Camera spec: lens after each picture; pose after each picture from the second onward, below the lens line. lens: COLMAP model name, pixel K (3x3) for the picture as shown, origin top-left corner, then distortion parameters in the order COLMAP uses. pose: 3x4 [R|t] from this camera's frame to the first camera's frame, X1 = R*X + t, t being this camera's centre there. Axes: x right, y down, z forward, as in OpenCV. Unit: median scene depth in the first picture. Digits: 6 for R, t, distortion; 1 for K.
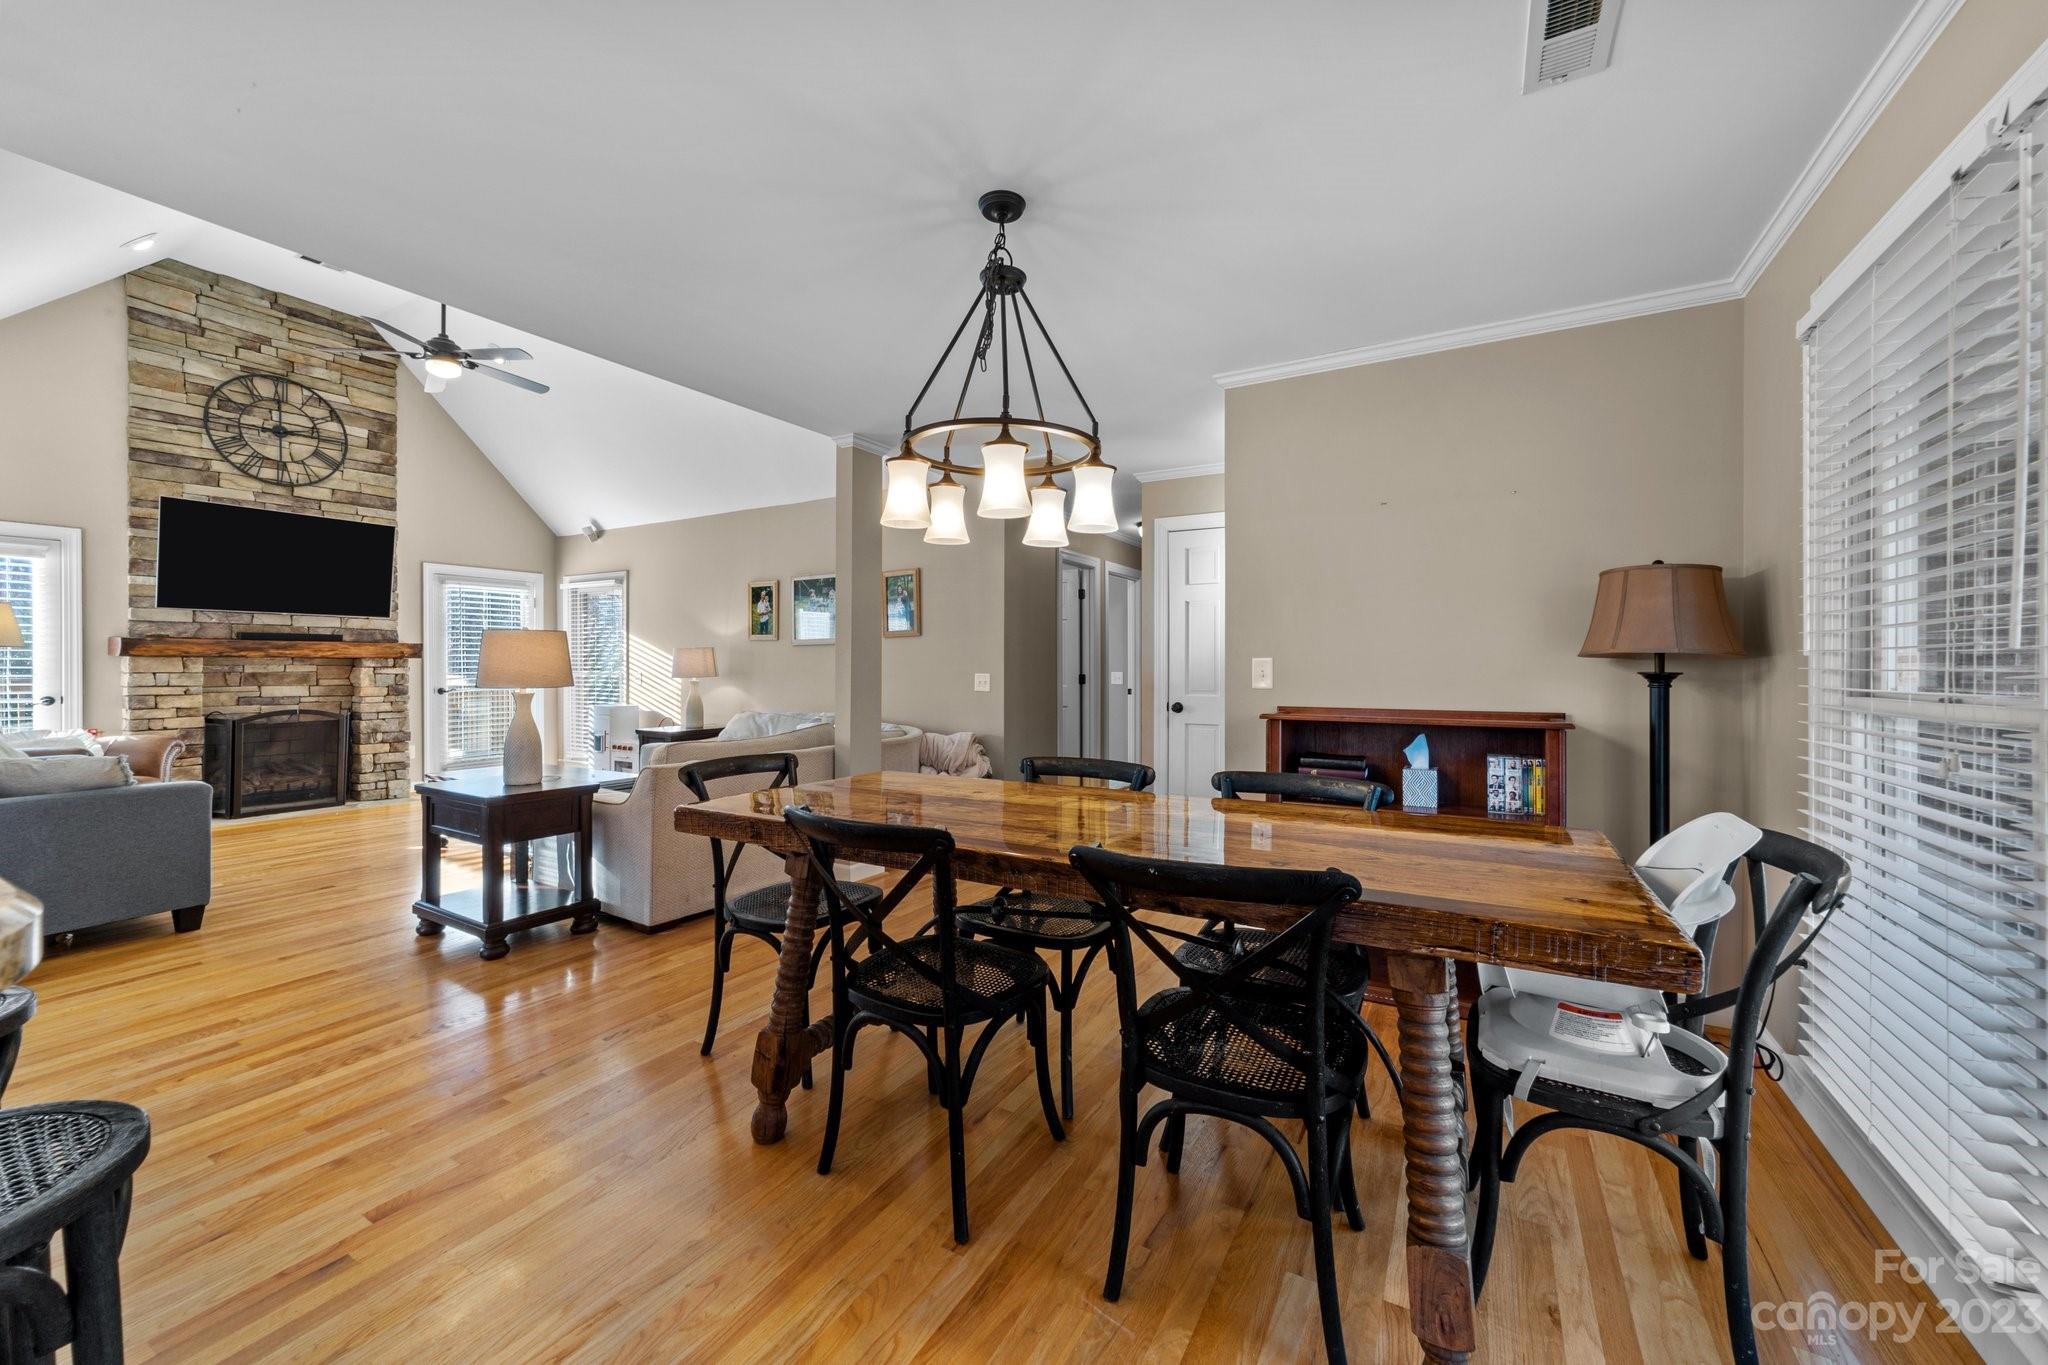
lens RADIAL K [[791.4, 0, 1021.1], [0, 791.4, 668.6], [0, 0, 1]] dist [-0.016260, 0.008102]
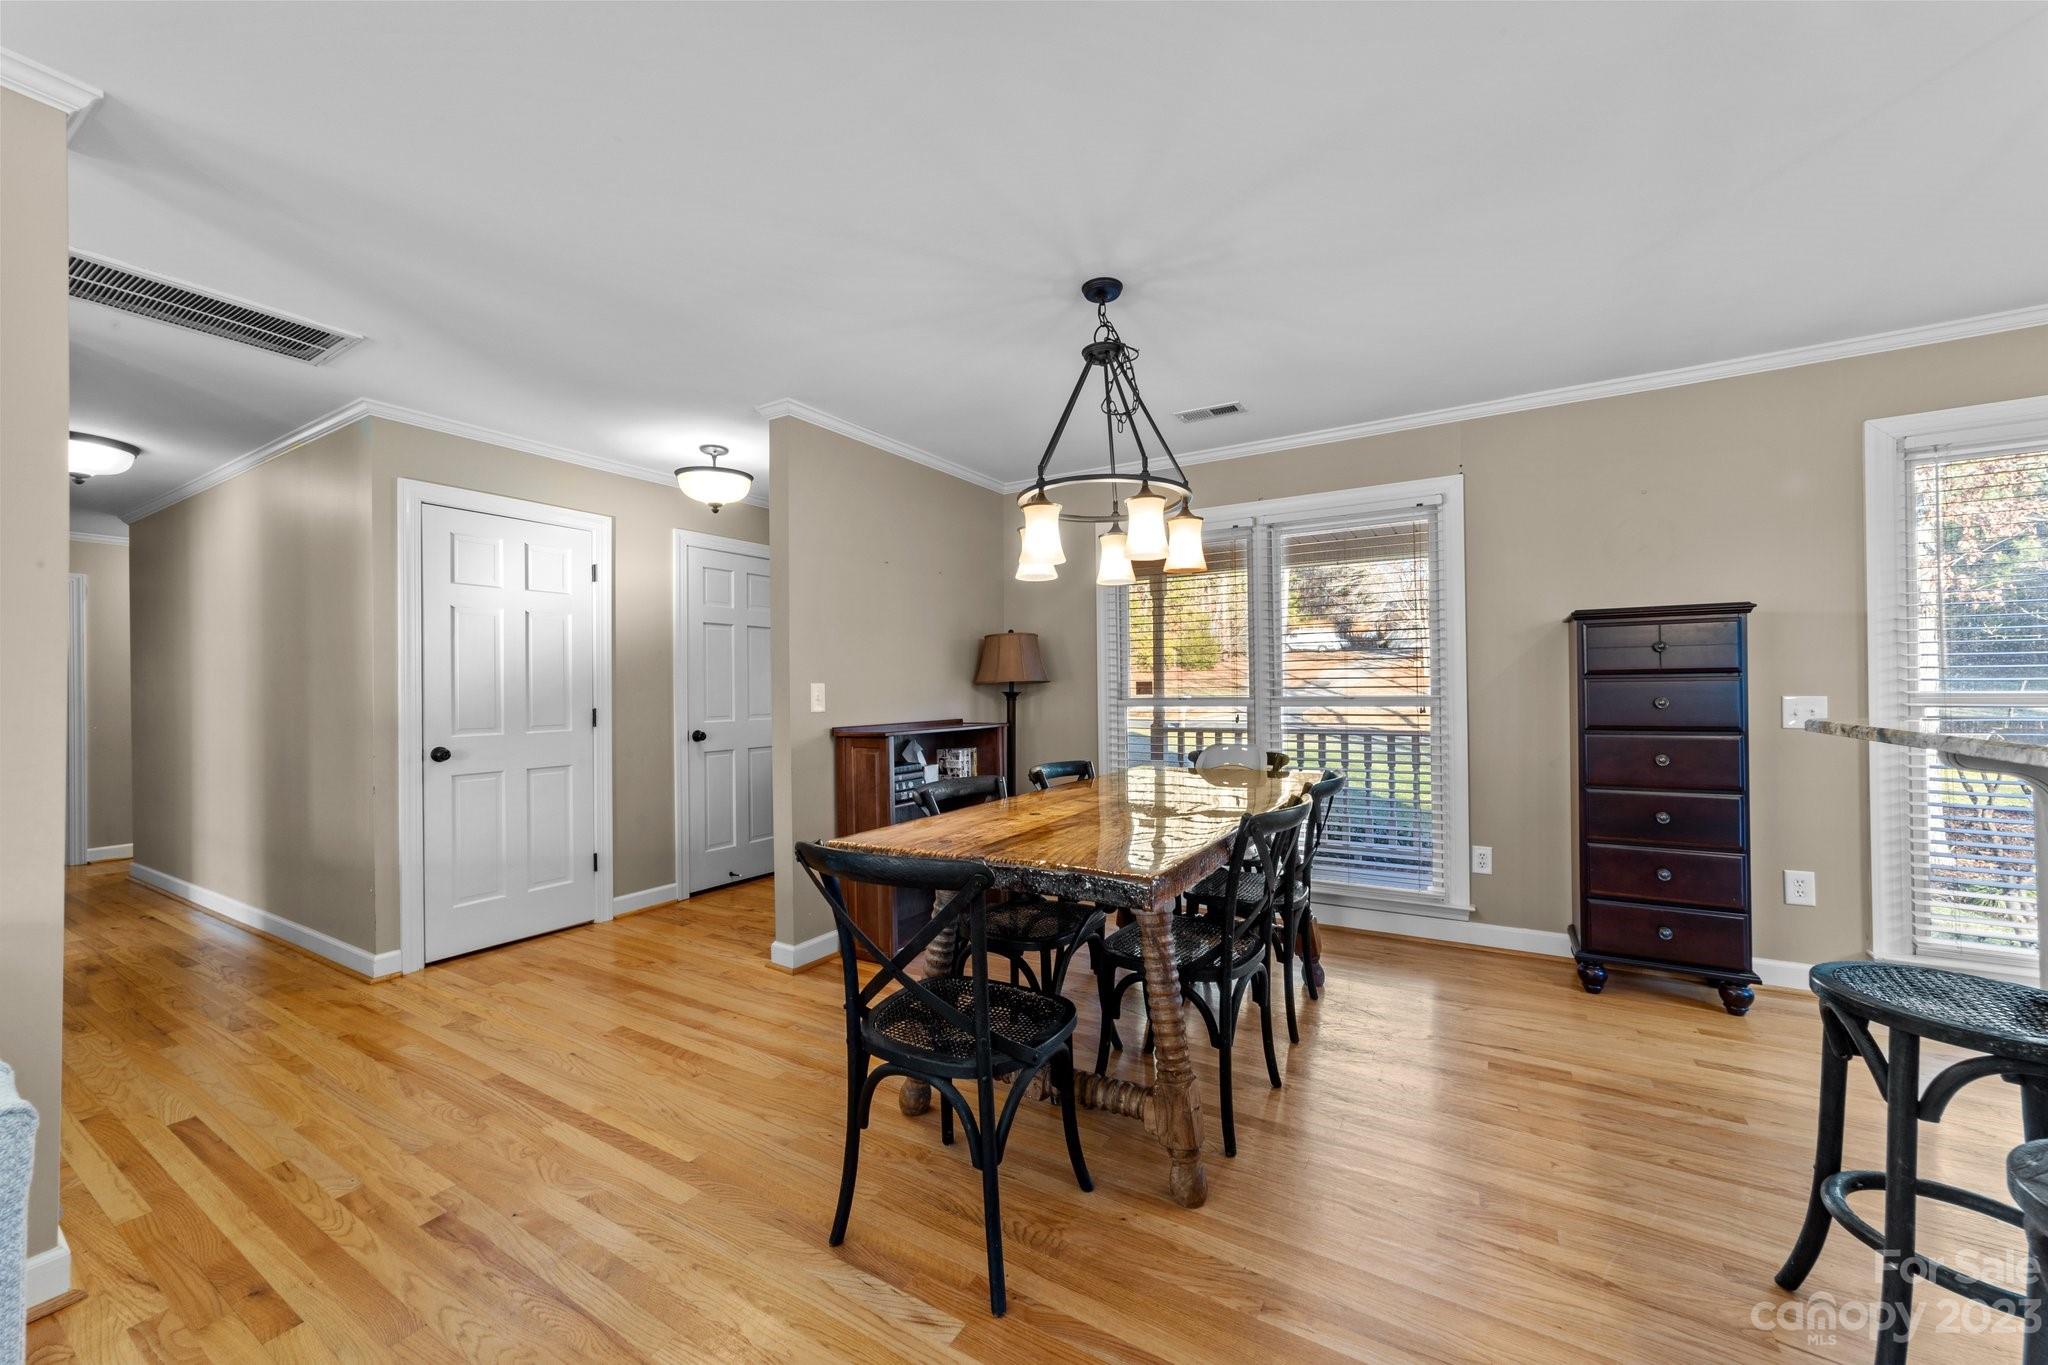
lens RADIAL K [[791.4, 0, 1028.5], [0, 791.4, 675.1], [0, 0, 1]] dist [-0.016260, 0.008102]
pose [[0.008649, 0.012072, 0.999890, -0.384863], [0.012957, 0.999842, -0.012183, -0.004288], [-0.999879, 0.013061, 0.008491, 0.363562]]
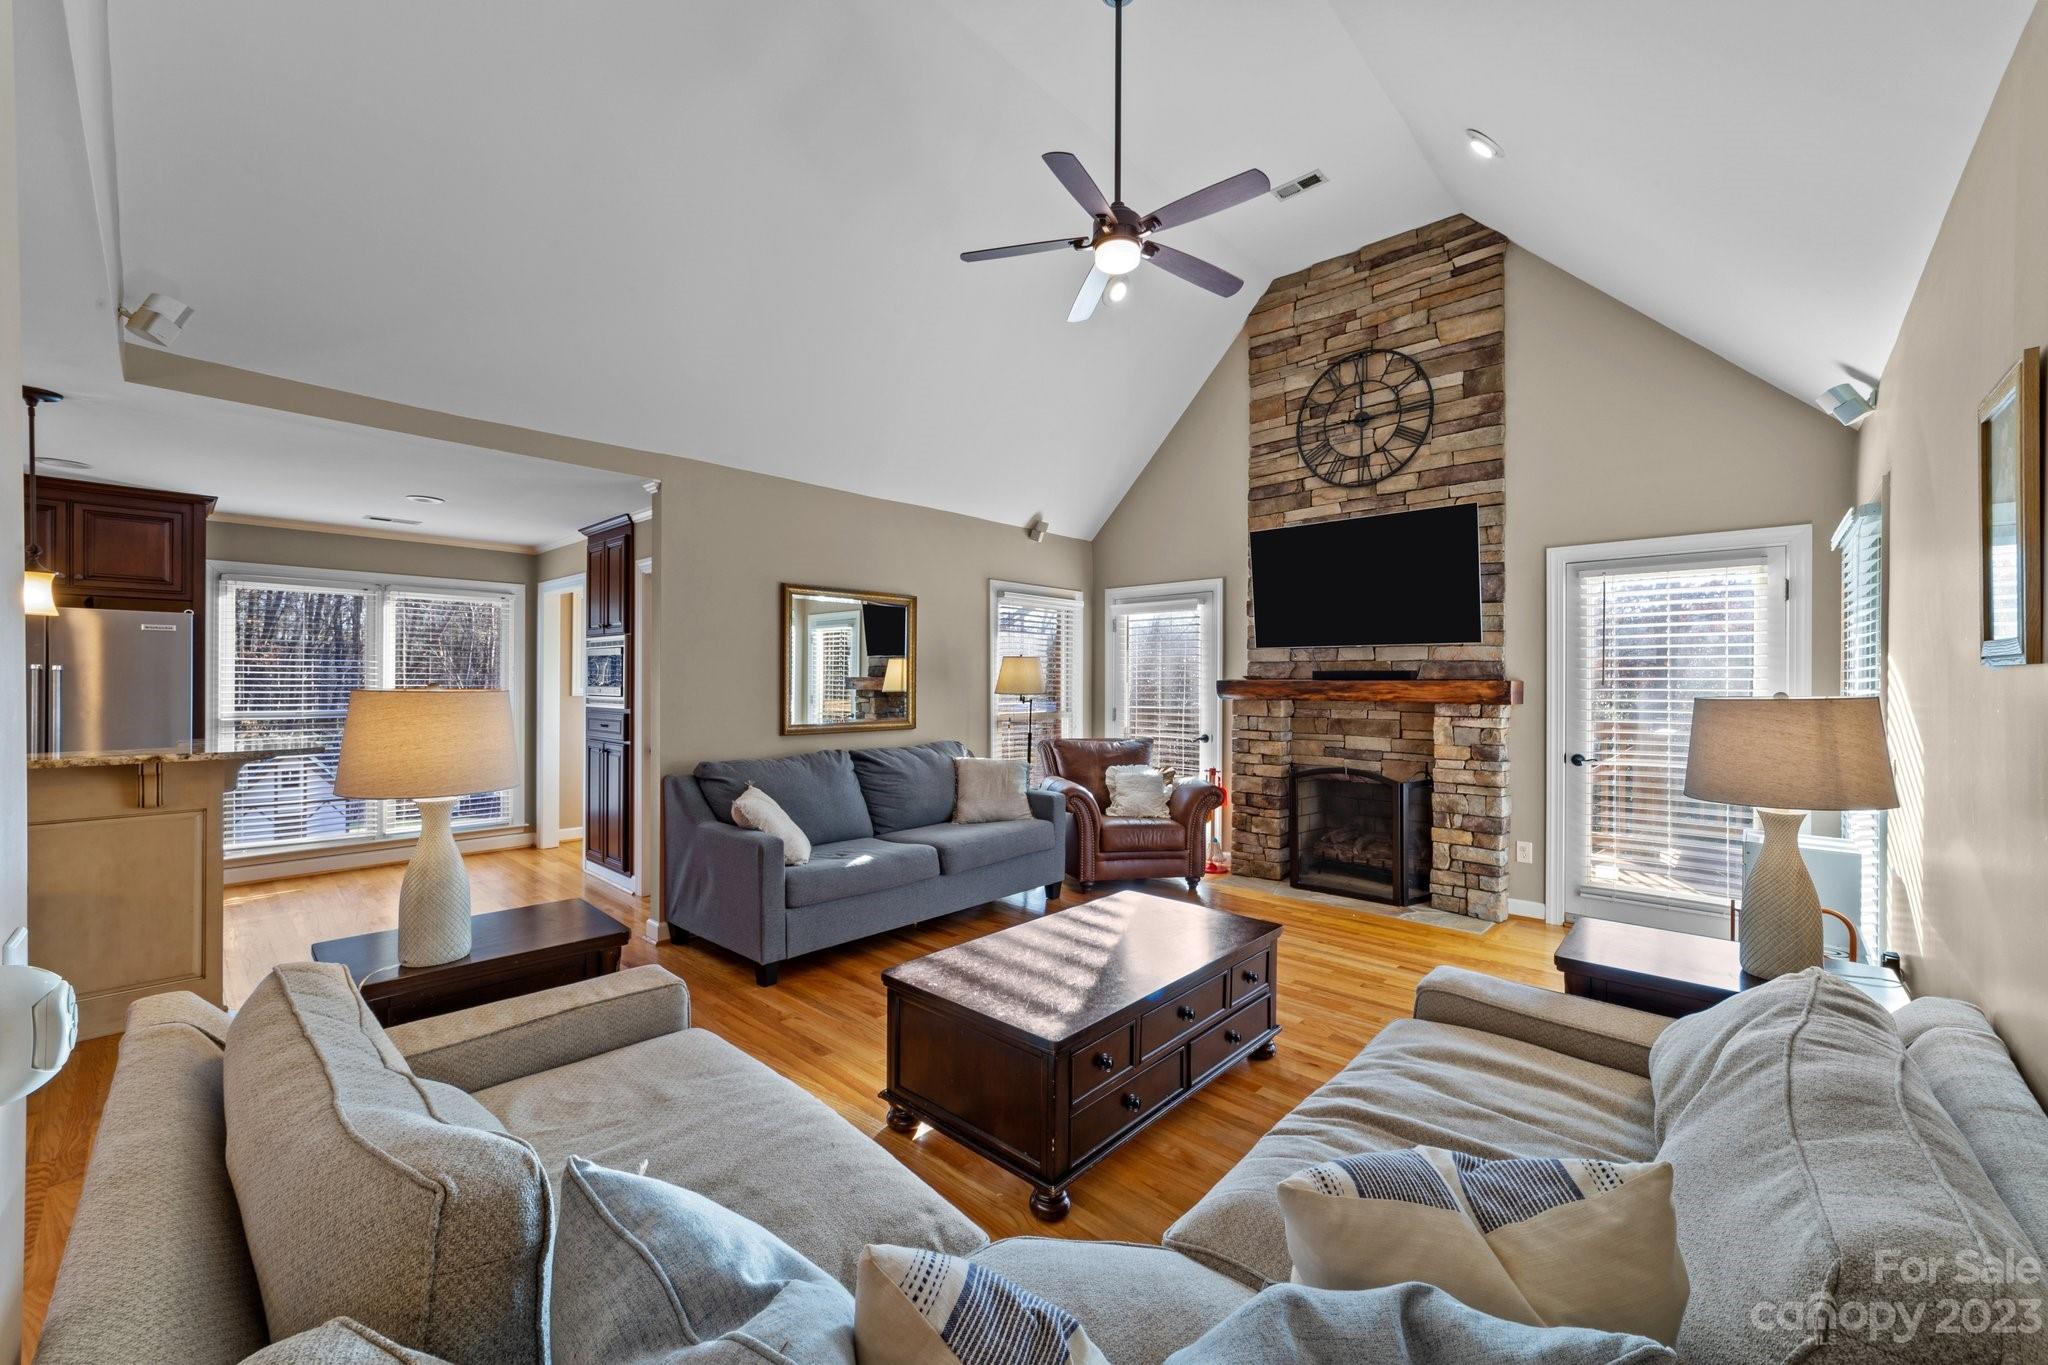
lens RADIAL K [[791.4, 0, 1027.8], [0, 791.4, 679.3], [0, 0, 1]] dist [-0.016260, 0.008102]
pose [[-0.215297, -0.002165, -0.976546, -0.083169], [-0.007492, 0.999972, -0.000565, -0.033152], [0.976520, 0.007195, -0.215307, 0.844280]]
